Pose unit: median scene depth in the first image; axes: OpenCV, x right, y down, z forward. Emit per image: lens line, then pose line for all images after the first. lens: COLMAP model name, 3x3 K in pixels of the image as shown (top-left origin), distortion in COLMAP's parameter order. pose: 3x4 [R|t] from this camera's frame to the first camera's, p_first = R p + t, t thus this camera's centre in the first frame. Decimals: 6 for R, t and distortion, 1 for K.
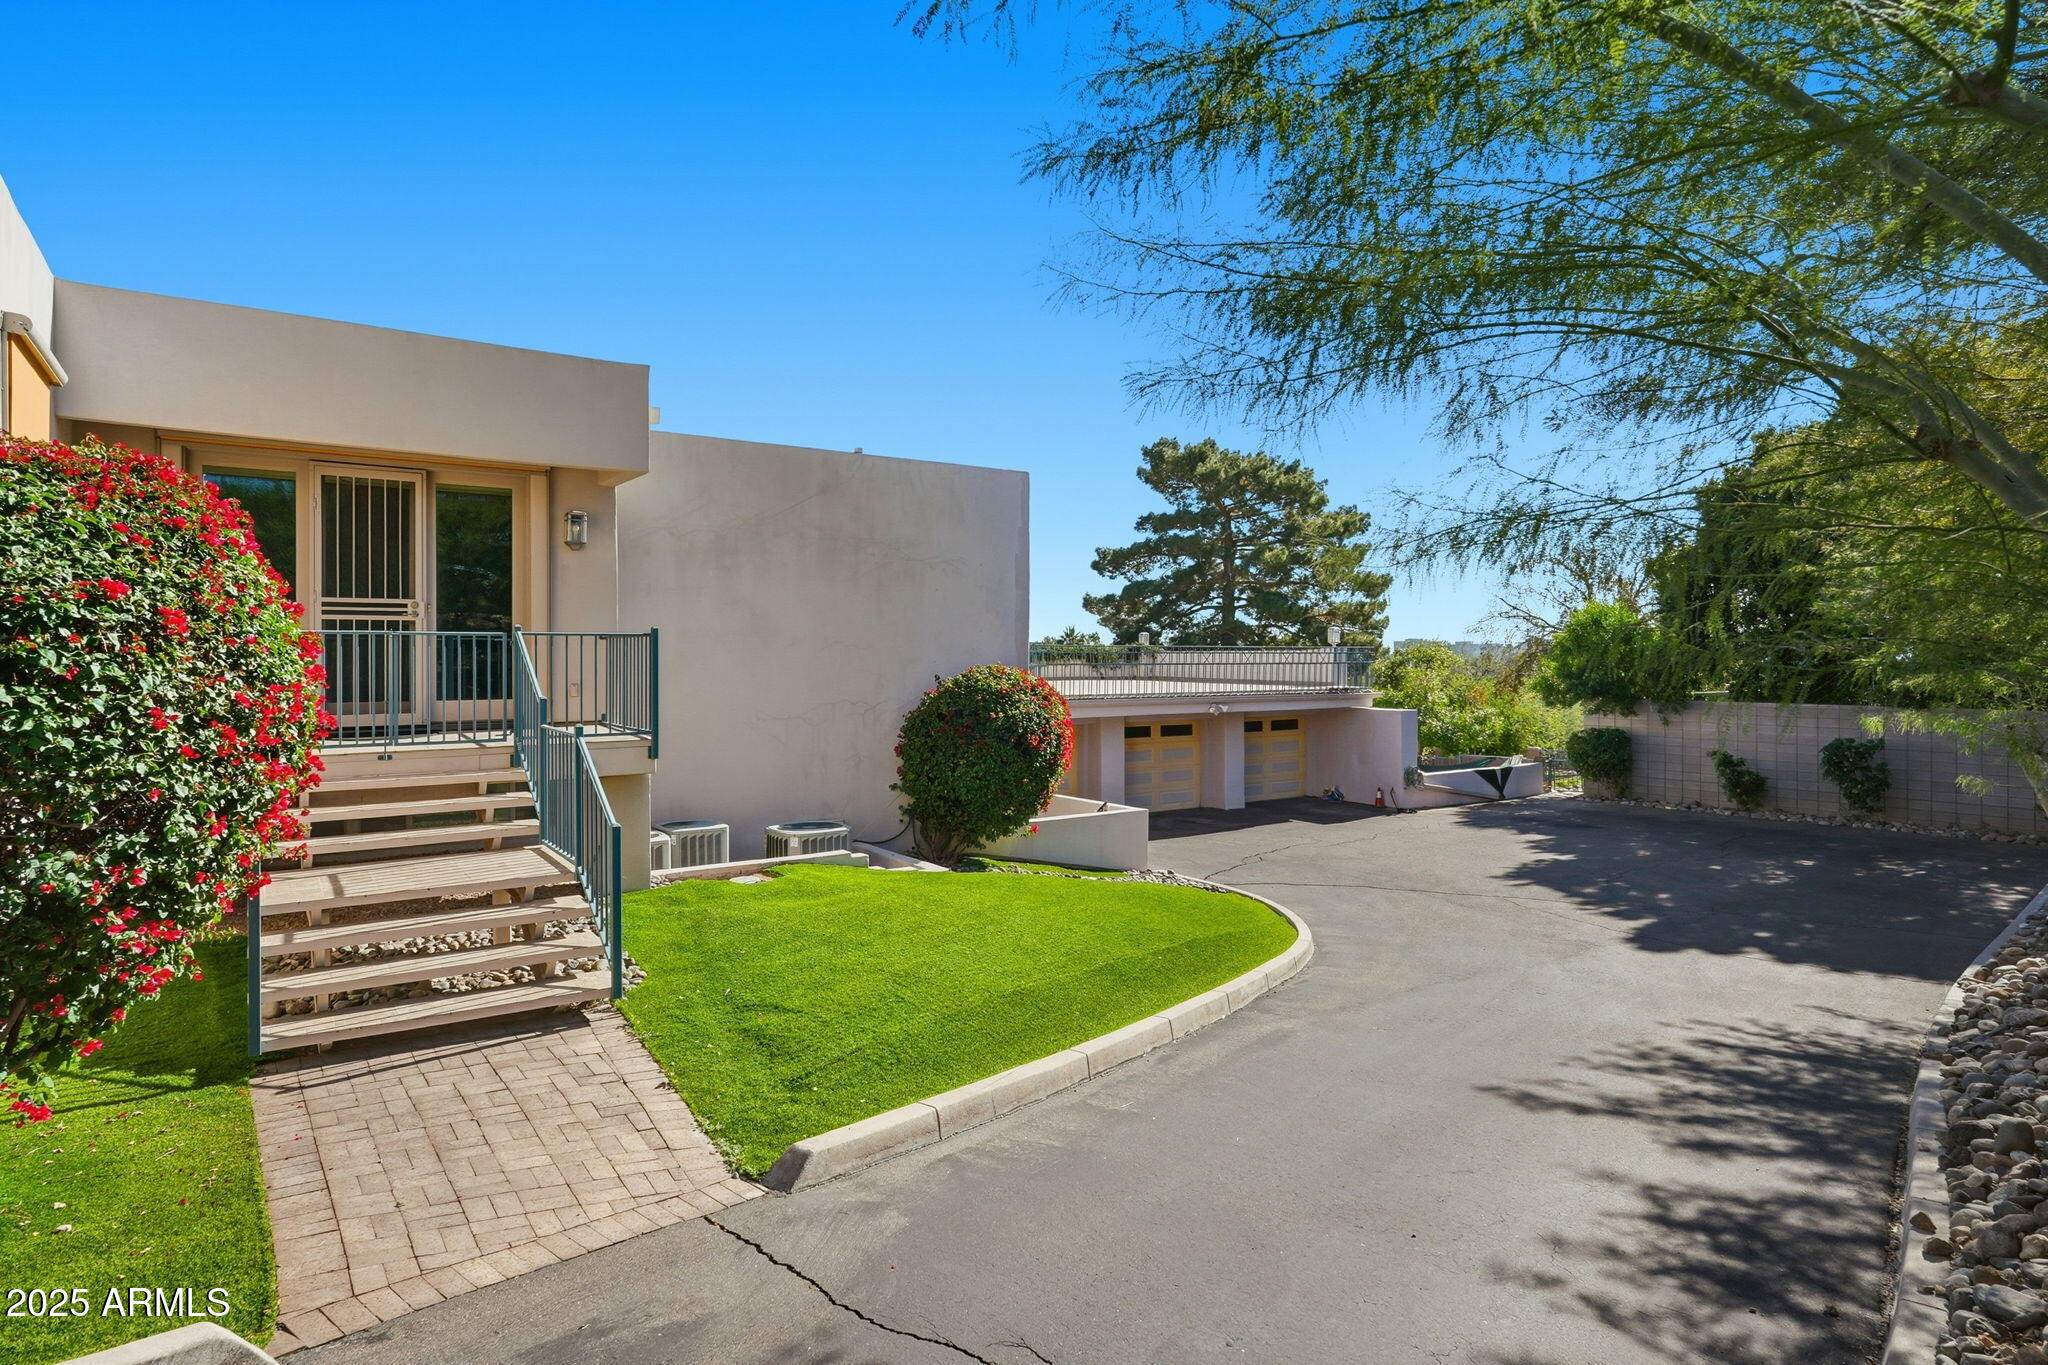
lens RADIAL K [[922.0, 0, 1024.0], [0, 922.0, 682.5], [0, 0, 1]] dist [0.000004, -0.000043]
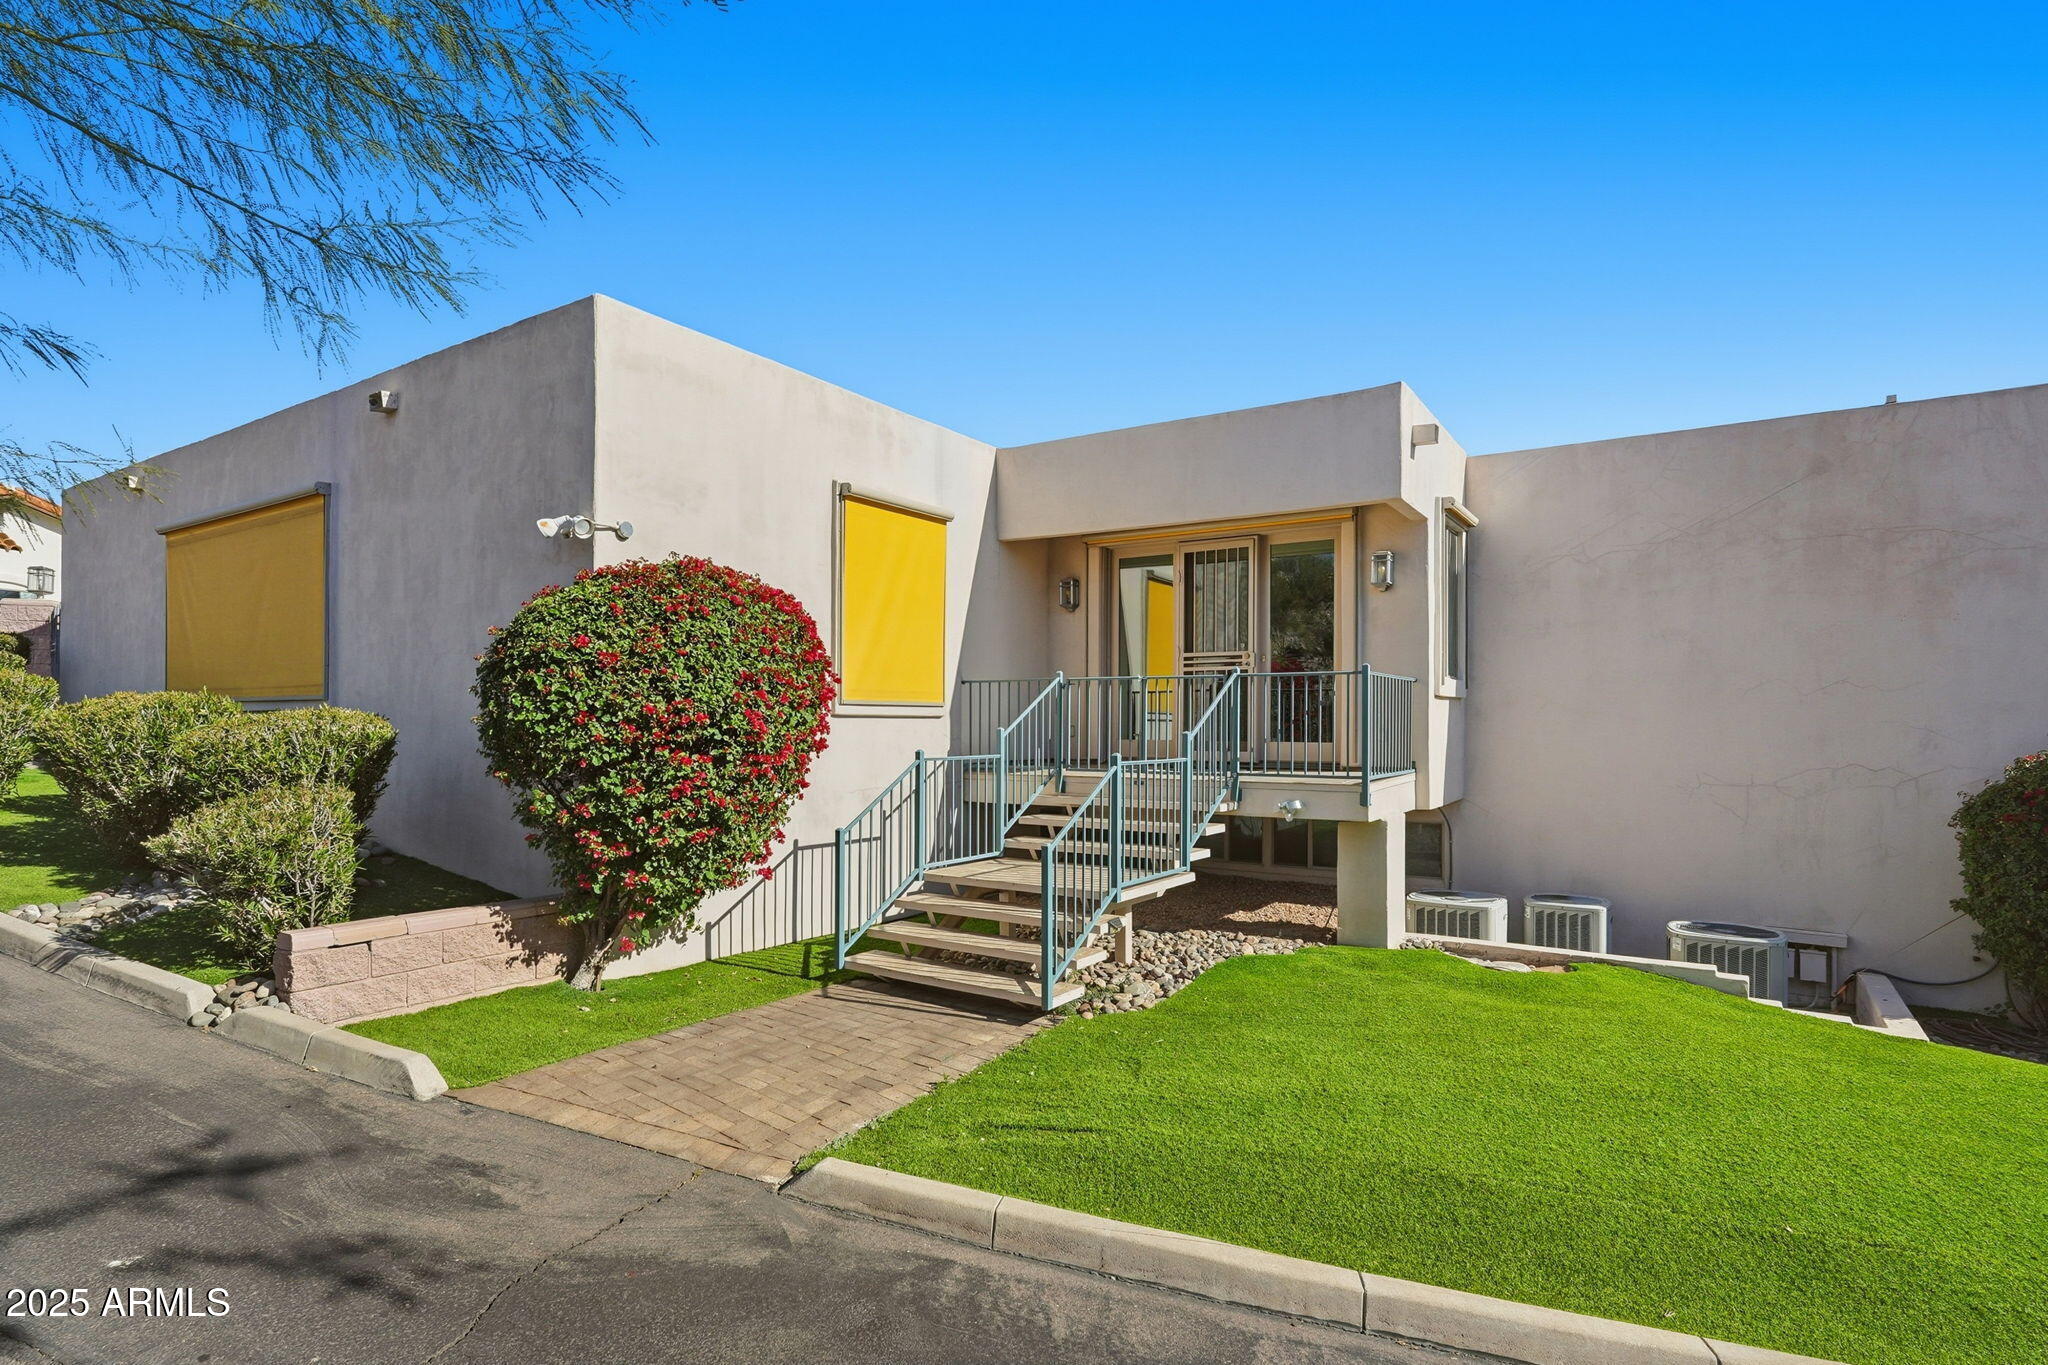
lens RADIAL K [[944.5, 0, 1026.0], [0, 944.5, 721.7], [0, 0, 1]] dist [-0.000323, -0.000040]
pose [[0.487683, 0.006767, -0.872994, 0.207258], [-0.023254, 0.999716, -0.005241, 0.008333], [0.872711, 0.022856, 0.487702, 0.189105]]
